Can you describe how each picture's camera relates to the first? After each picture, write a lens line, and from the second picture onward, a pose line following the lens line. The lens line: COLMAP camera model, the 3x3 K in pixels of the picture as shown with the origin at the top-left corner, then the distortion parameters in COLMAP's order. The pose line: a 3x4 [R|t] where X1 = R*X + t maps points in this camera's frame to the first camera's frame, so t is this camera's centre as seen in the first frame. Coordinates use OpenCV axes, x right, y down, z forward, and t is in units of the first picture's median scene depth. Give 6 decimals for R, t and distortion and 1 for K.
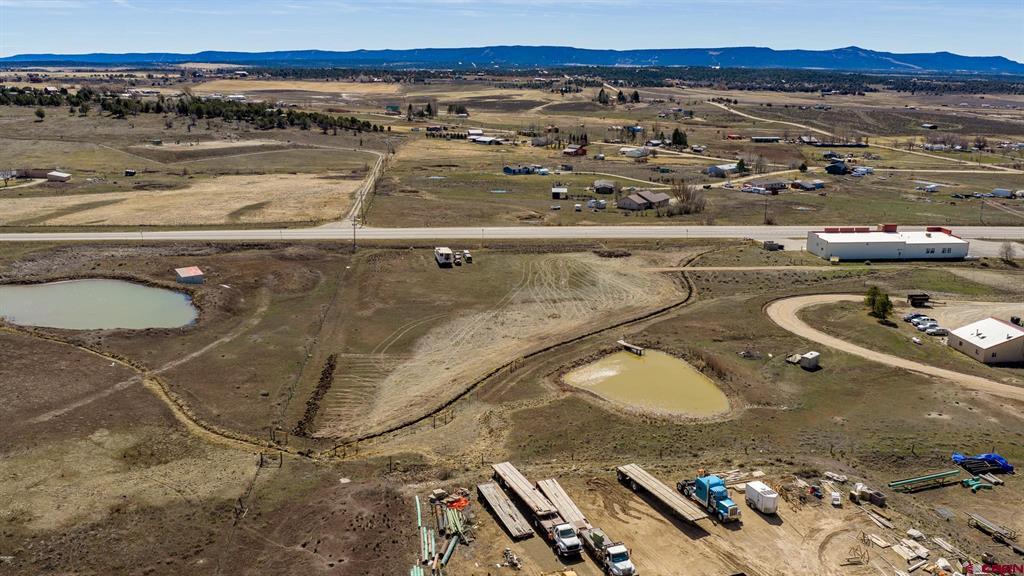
lens RADIAL K [[842.7, 0, 511.7], [0, 842.7, 292.5], [0, 0, 1]] dist [0.033082, -0.060105]
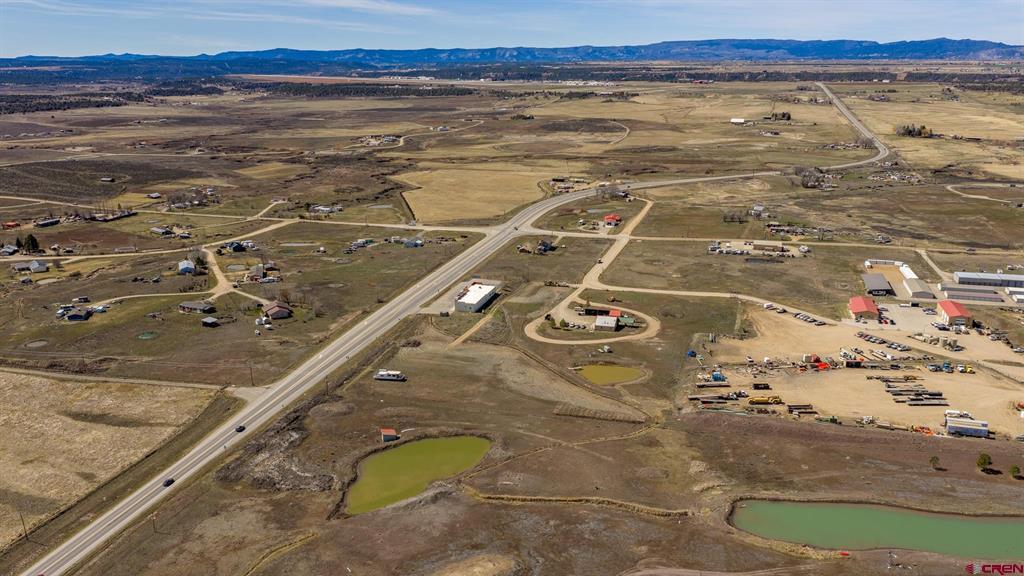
lens RADIAL K [[842.7, 0, 511.7], [0, 842.7, 292.5], [0, 0, 1]] dist [0.033082, -0.060105]
pose [[0.375374, -0.260259, 0.889584, -2.878065], [0.245232, 0.953453, 0.175465, -0.877809], [-0.893843, 0.152289, 0.421726, 0.102984]]
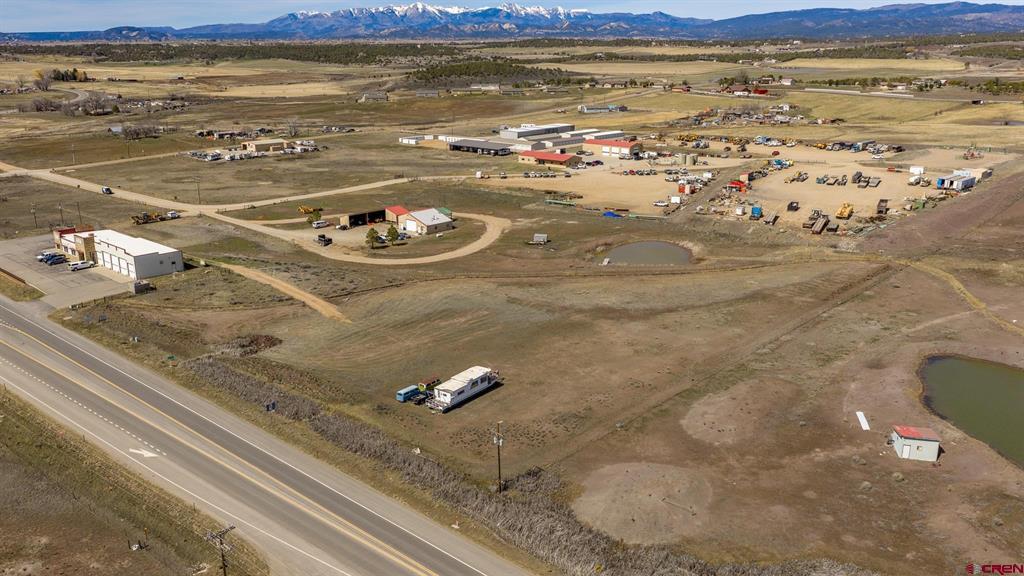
lens RADIAL K [[842.7, 0, 511.7], [0, 842.7, 292.5], [0, 0, 1]] dist [0.033082, -0.060105]
pose [[-0.649866, -0.220844, 0.727256, -1.031483], [0.195958, 0.875821, 0.441064, -0.716769], [-0.734353, 0.429145, -0.525890, 2.524432]]
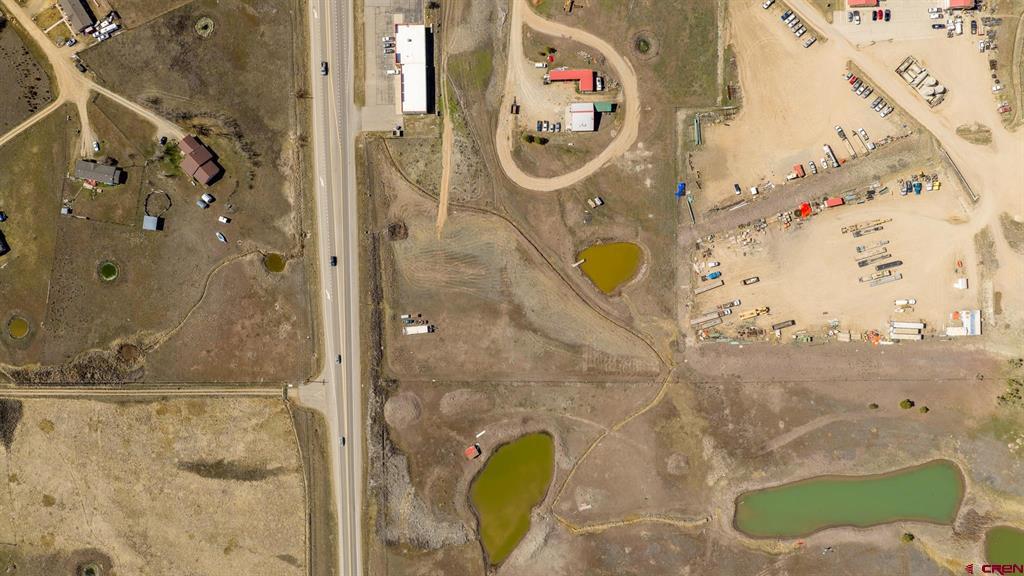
lens RADIAL K [[842.7, 0, 511.7], [0, 842.7, 292.5], [0, 0, 1]] dist [0.033082, -0.060105]
pose [[0.097839, -0.995165, -0.008578, 0.074659], [0.270475, 0.018295, 0.962553, -3.482179], [-0.957743, -0.096495, 0.270957, 0.649836]]
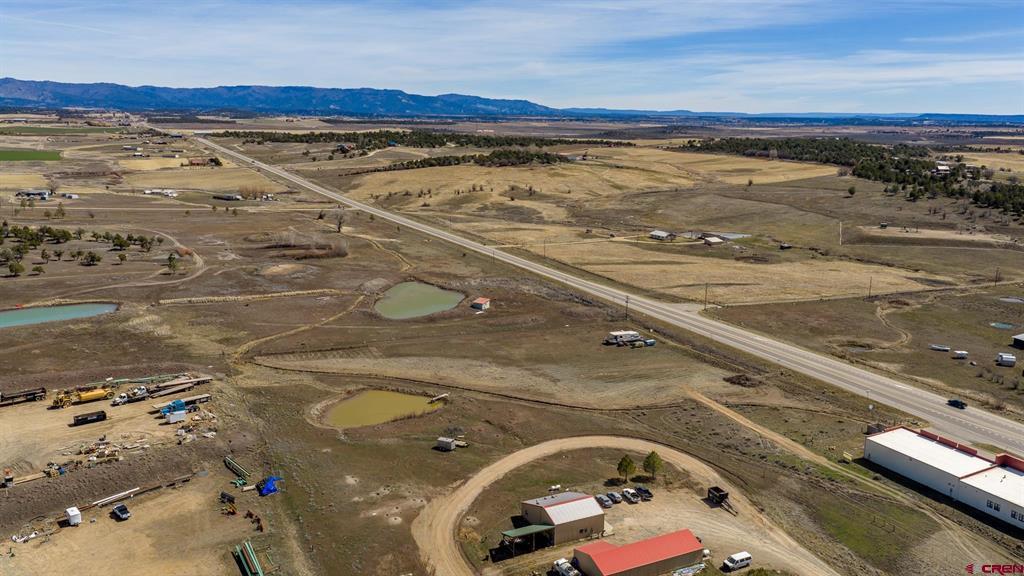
lens RADIAL K [[842.7, 0, 511.7], [0, 842.7, 292.5], [0, 0, 1]] dist [0.033082, -0.060105]
pose [[0.337210, 0.194355, -0.921149, 2.017897], [-0.250976, 0.961606, 0.111015, -0.412695], [0.907359, 0.193751, 0.373042, 0.742688]]
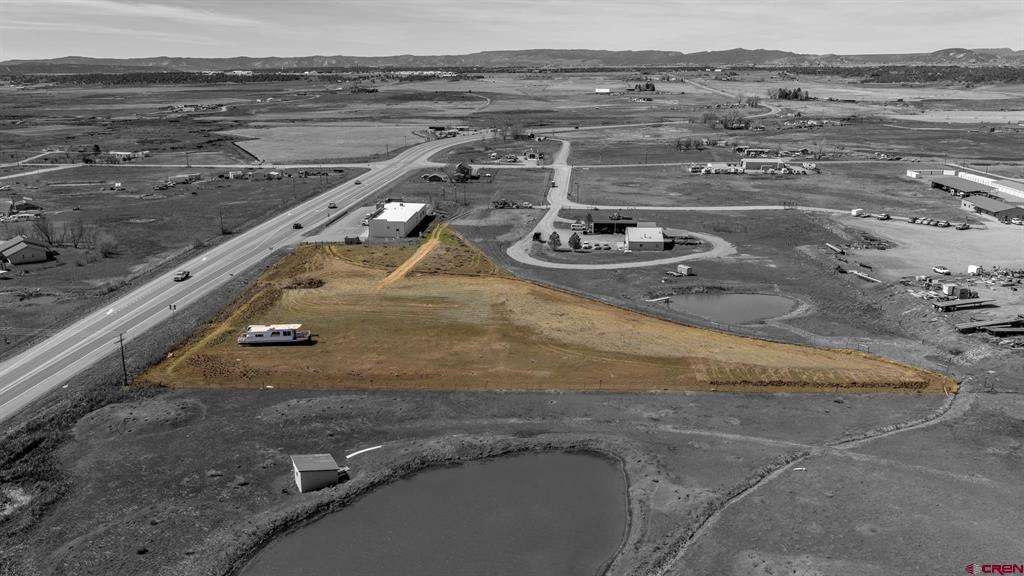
lens RADIAL K [[842.7, 0, 511.7], [0, 842.7, 292.5], [0, 0, 1]] dist [0.033082, -0.060105]
pose [[0.177684, -0.262226, 0.948507, -1.475728], [0.257381, 0.942678, 0.212400, -0.370727], [-0.949833, 0.206387, 0.234991, 1.246255]]
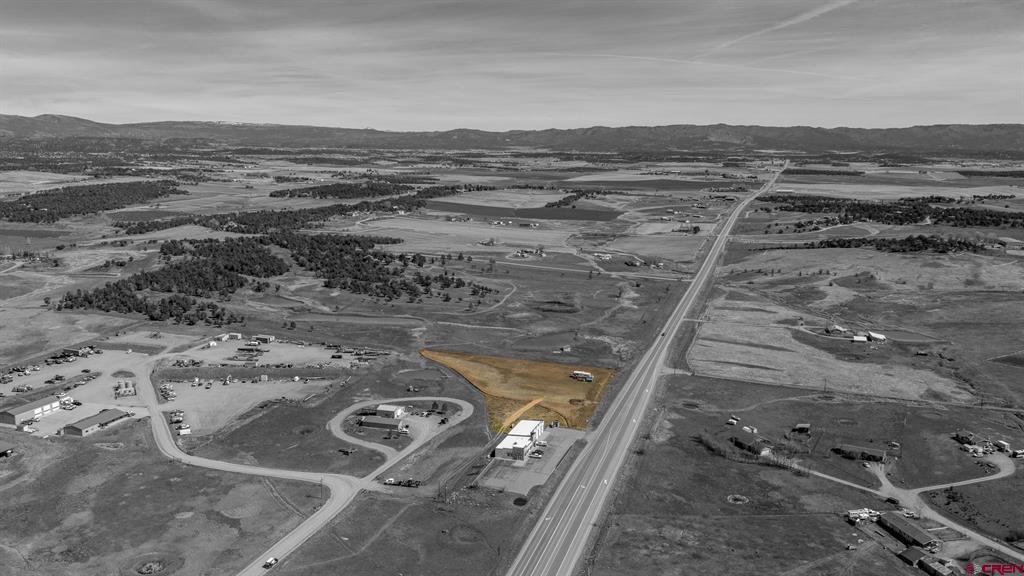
lens RADIAL K [[842.7, 0, 511.7], [0, 842.7, 292.5], [0, 0, 1]] dist [0.033082, -0.060105]
pose [[-0.418051, 0.149819, -0.895984, 4.115190], [-0.240617, 0.932817, 0.268246, -1.673015], [0.875978, 0.327729, -0.353916, 3.167108]]
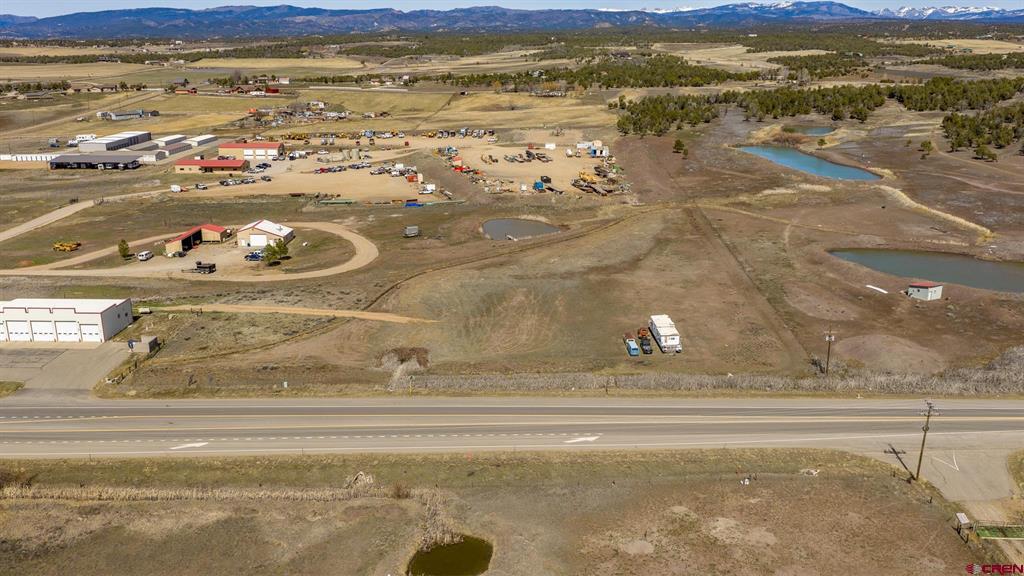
lens RADIAL K [[842.7, 0, 511.7], [0, 842.7, 292.5], [0, 0, 1]] dist [0.033082, -0.060105]
pose [[-0.989684, -0.047483, 0.135172, -0.090381], [0.030540, 0.851878, 0.522849, -0.898549], [-0.139977, 0.521584, -0.841639, 3.204768]]
